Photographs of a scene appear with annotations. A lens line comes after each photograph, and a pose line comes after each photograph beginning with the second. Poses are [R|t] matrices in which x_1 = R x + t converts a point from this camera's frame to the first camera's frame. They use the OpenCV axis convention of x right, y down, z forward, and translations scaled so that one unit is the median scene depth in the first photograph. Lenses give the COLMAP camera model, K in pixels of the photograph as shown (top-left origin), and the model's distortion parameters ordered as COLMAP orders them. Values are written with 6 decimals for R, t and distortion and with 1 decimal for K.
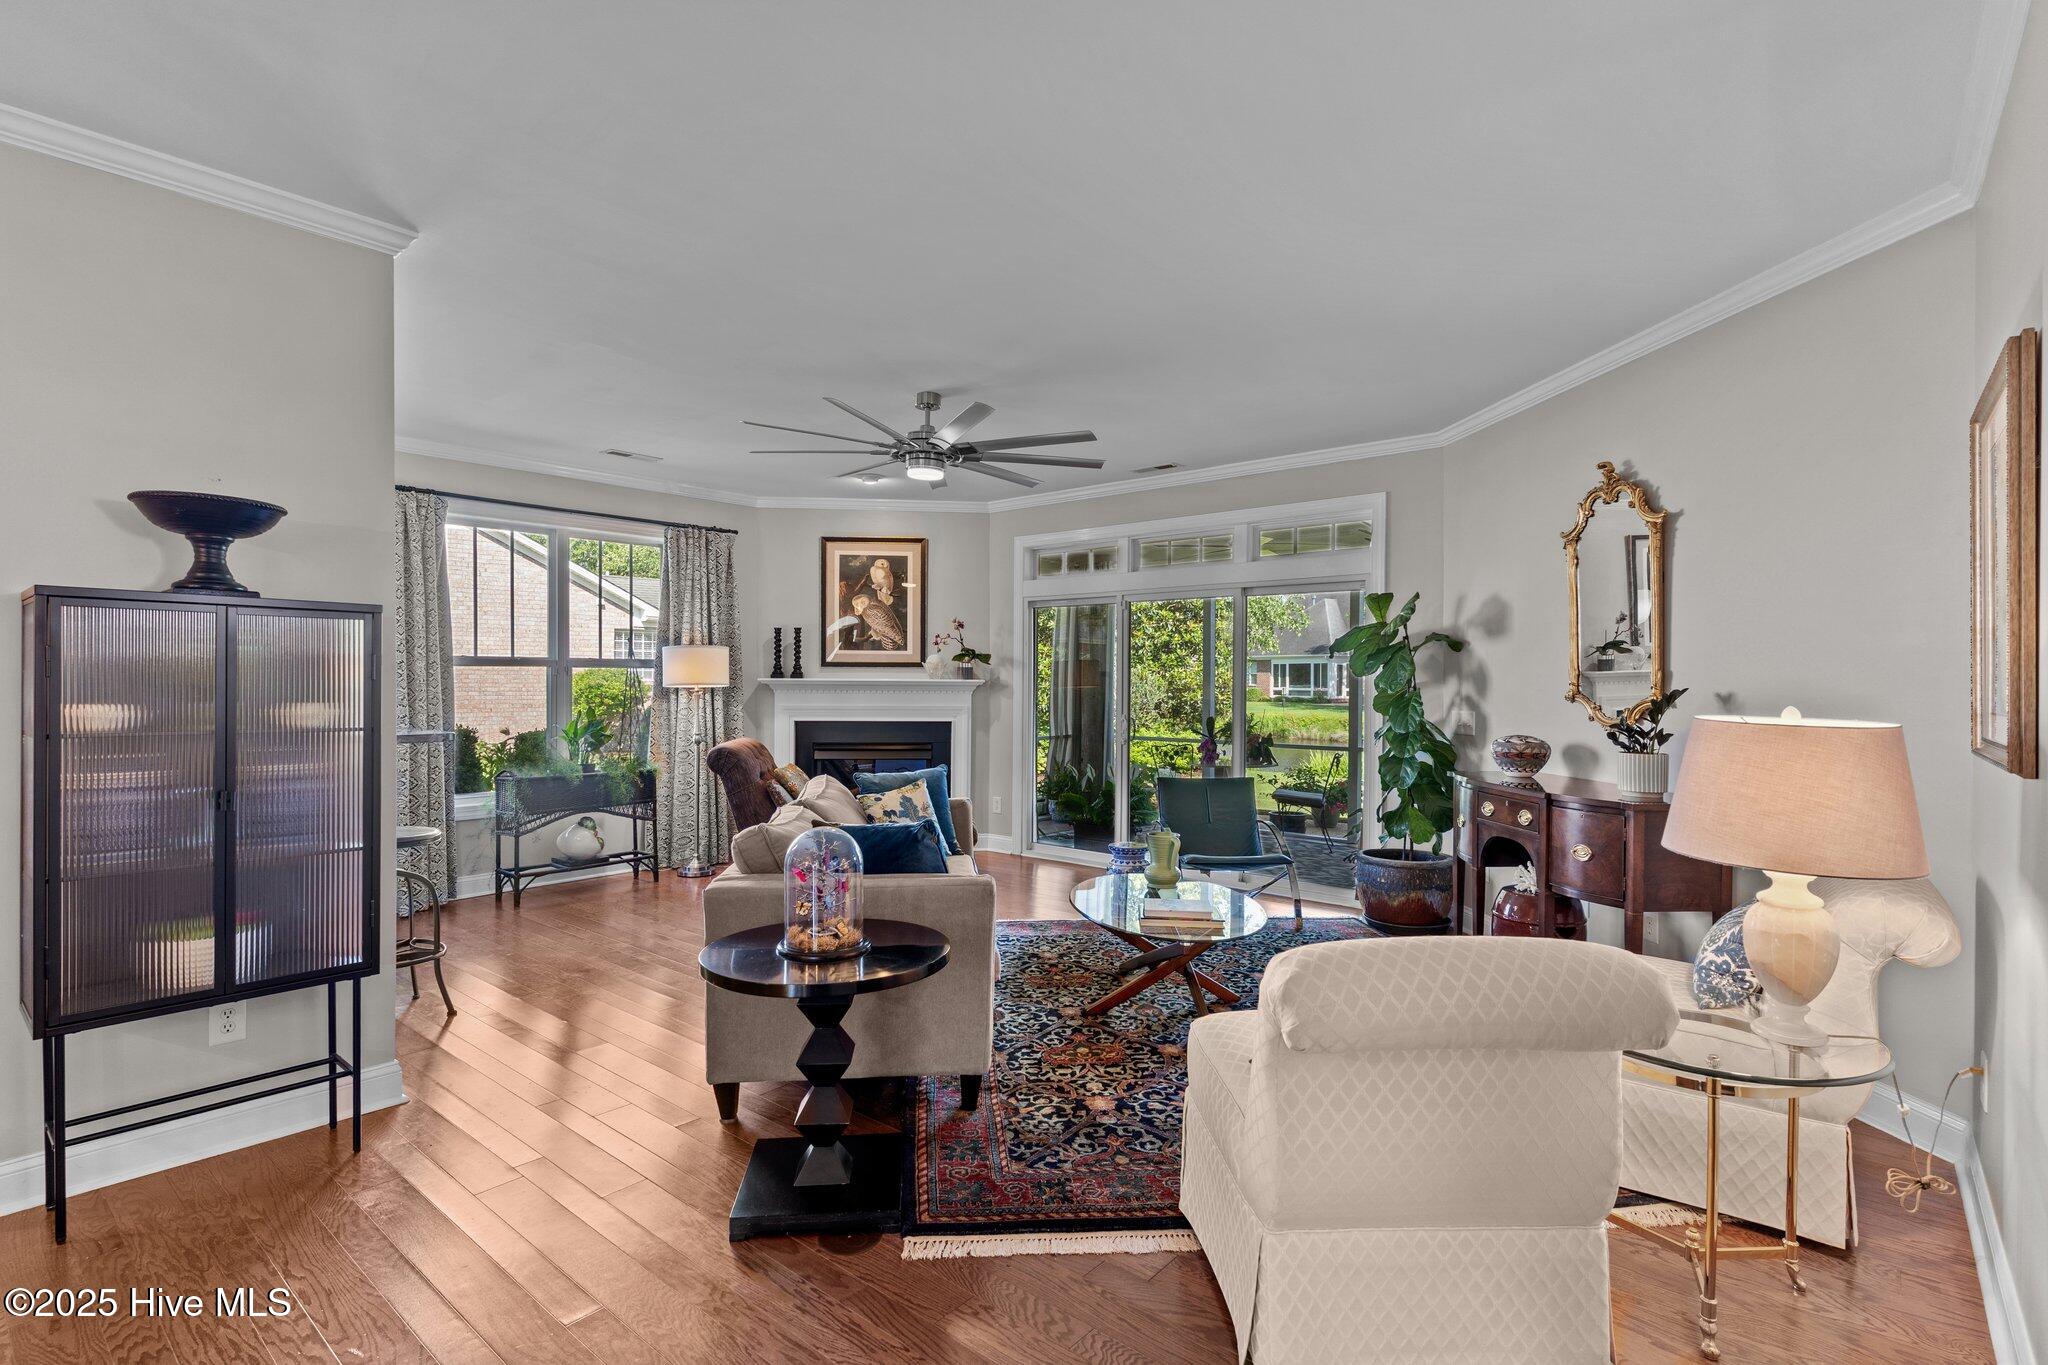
lens RADIAL K [[980.1, 0, 1007.9], [0, 980.1, 683.5], [0, 0, 1]] dist [0.001791, -0.000151]
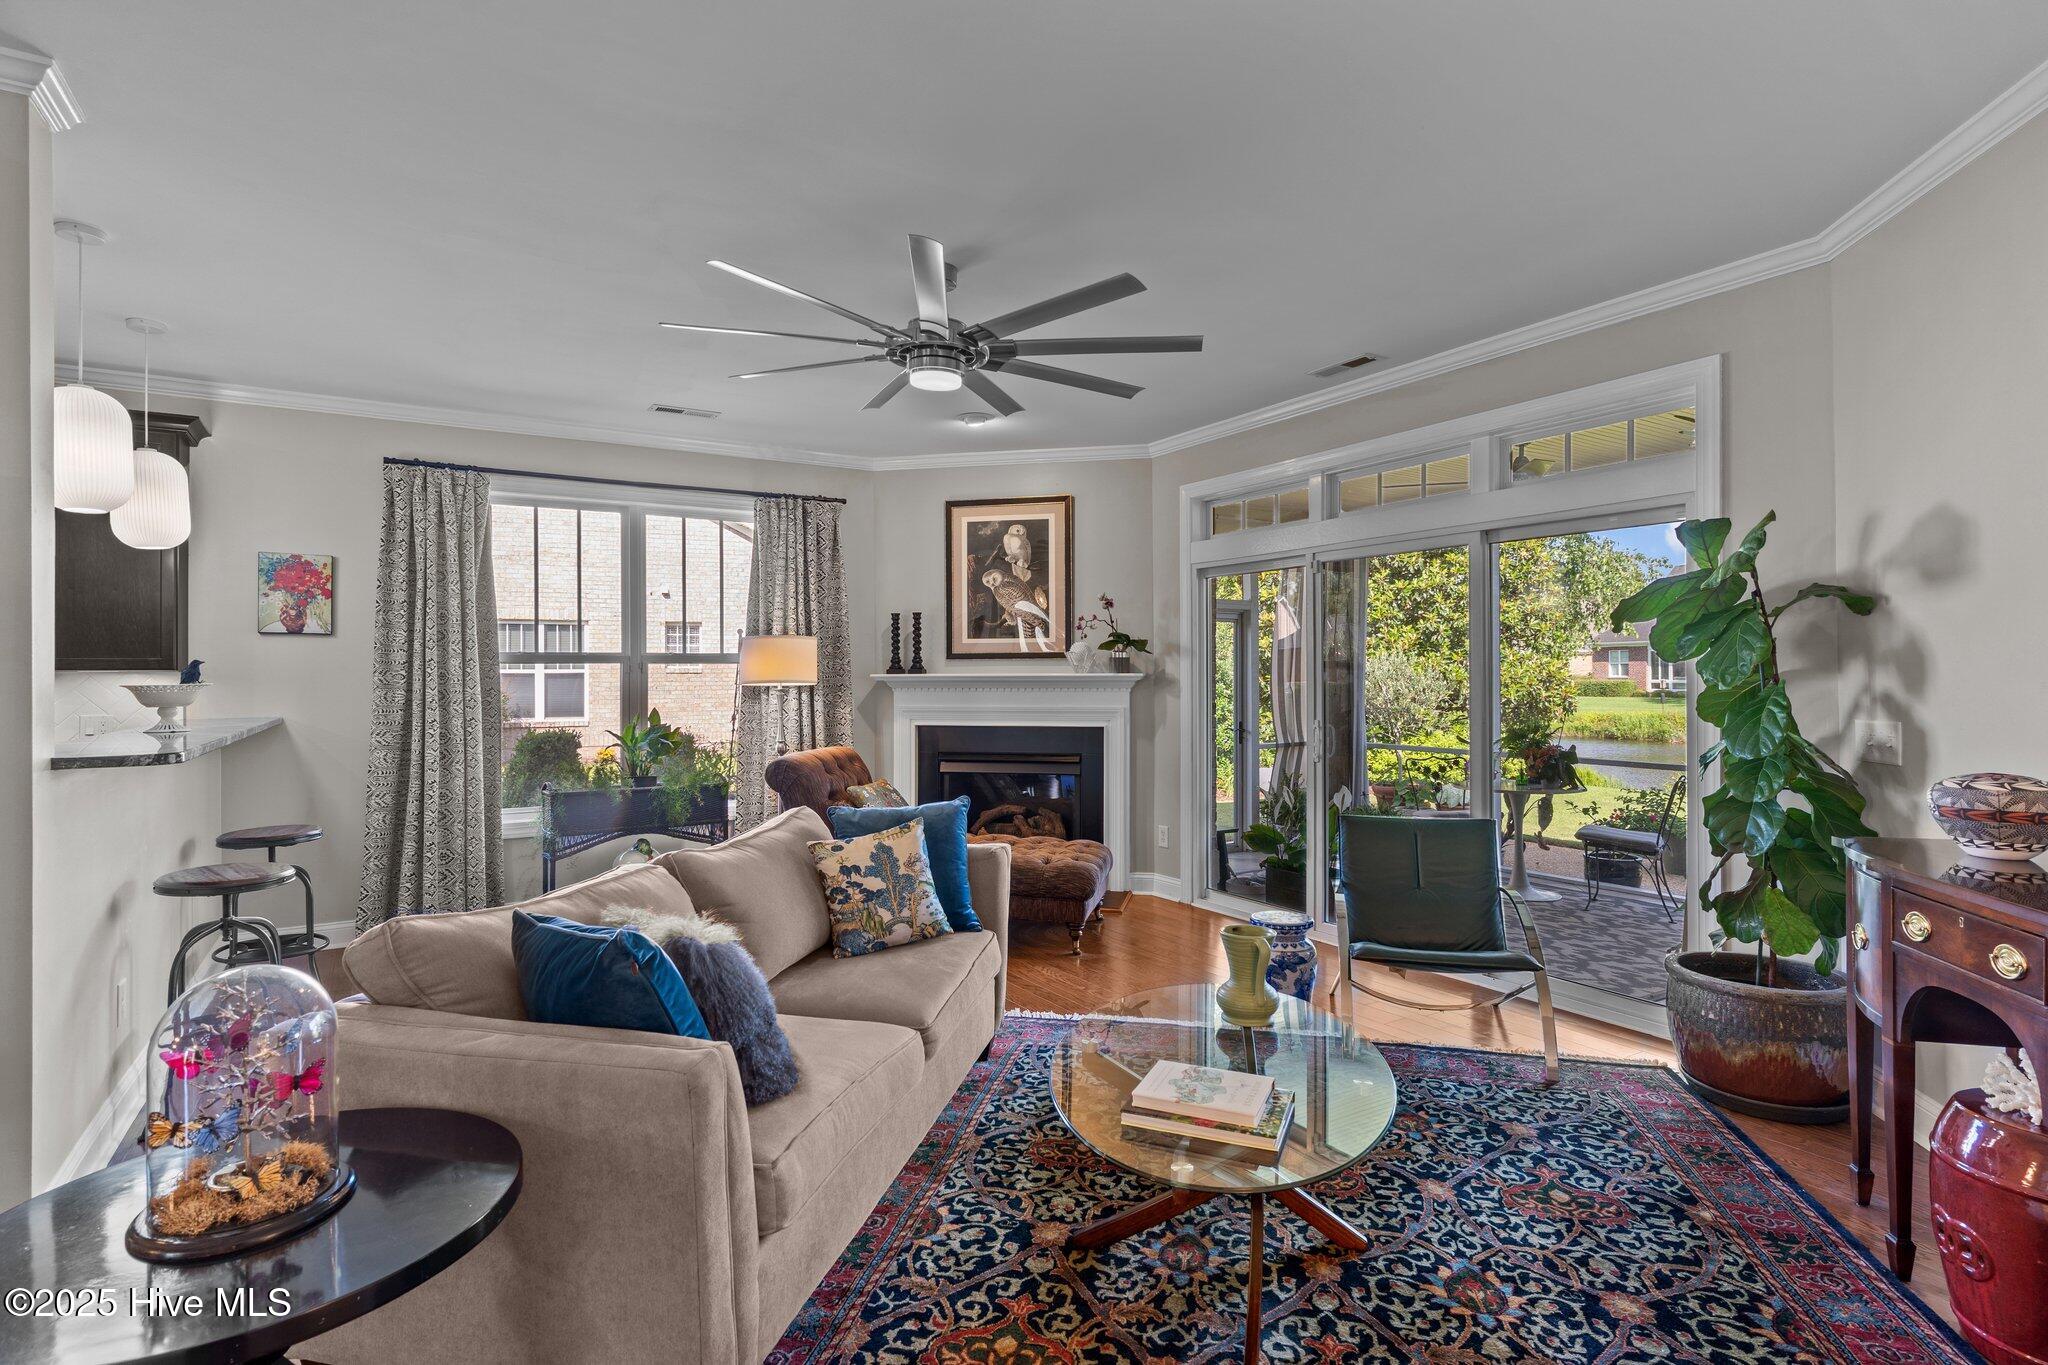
lens RADIAL K [[1013.7, 0, 1007.3], [0, 1013.7, 668.3], [0, 0, 1]] dist [-0.001469, -0.000653]
pose [[0.953001, -0.011413, -0.302754, 0.159566], [0.008312, 0.999899, -0.011529, 0.000866], [0.302855, 0.008471, 0.952999, 0.287113]]
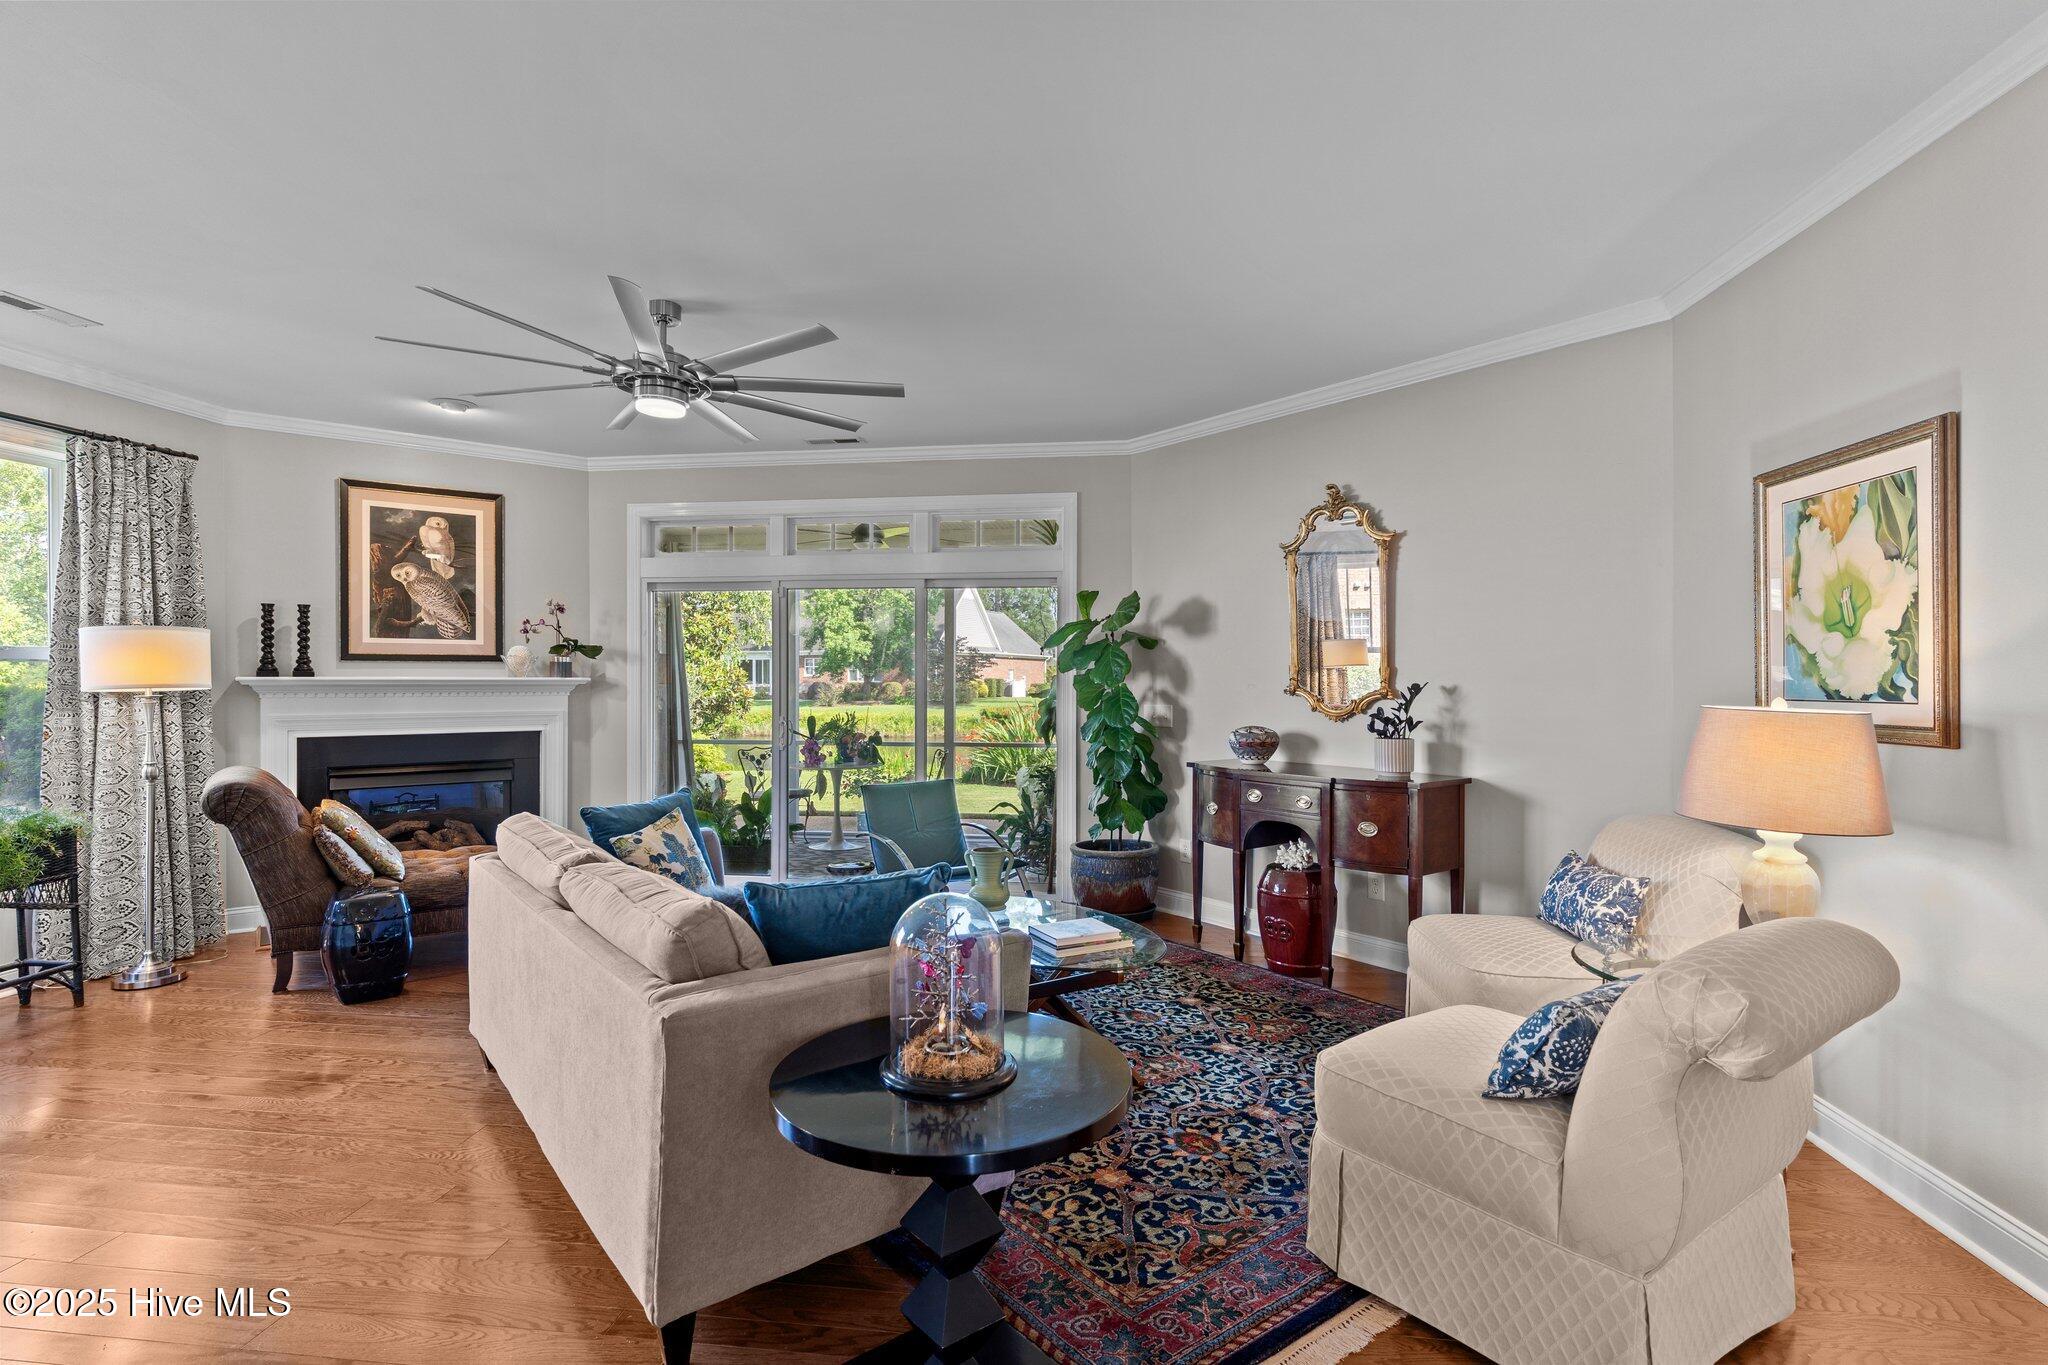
lens RADIAL K [[980.1, 0, 1010.9], [0, 980.1, 679.3], [0, 0, 1]] dist [0.001791, -0.000151]
pose [[0.836157, -0.005553, 0.548462, -0.242457], [0.005879, 0.999982, 0.001161, -0.001788], [-0.548459, 0.002254, 0.836175, 0.187101]]
